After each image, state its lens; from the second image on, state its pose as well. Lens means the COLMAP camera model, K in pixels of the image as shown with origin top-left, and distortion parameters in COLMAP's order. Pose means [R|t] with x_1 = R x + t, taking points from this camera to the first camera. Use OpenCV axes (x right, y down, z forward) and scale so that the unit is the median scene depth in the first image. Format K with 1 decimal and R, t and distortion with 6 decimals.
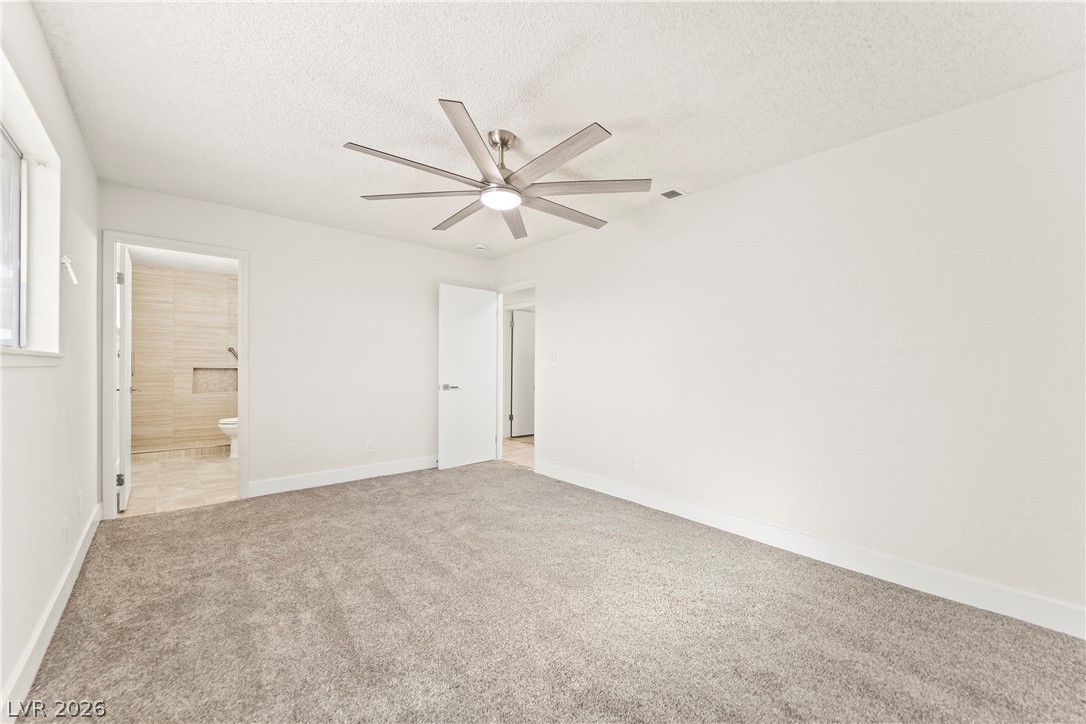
lens RADIAL K [[437.3, 0, 543.0], [0, 437.3, 362.0], [0, 0, 1]] dist [0.000261, -0.000274]
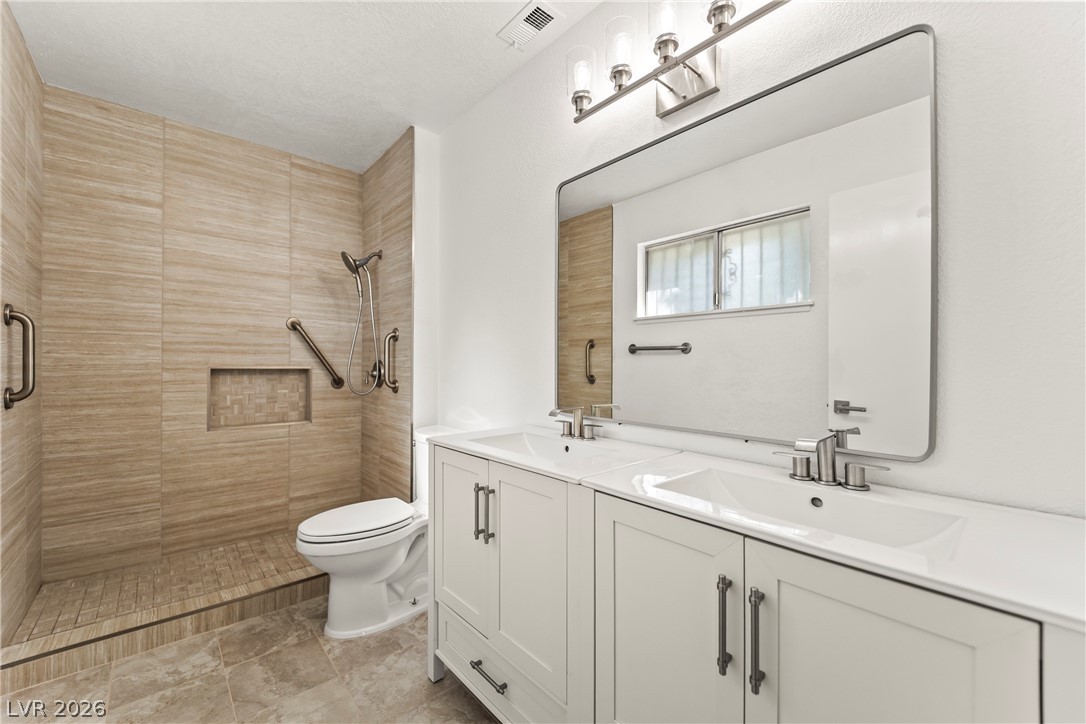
lens RADIAL K [[437.3, 0, 543.0], [0, 437.3, 362.0], [0, 0, 1]] dist [0.000261, -0.000274]
pose [[0.999933, 0.005024, 0.010412, -0.498032], [-0.005034, 0.999987, 0.000887, 0.005102], [-0.010407, -0.000939, 0.999945, 0.593601]]
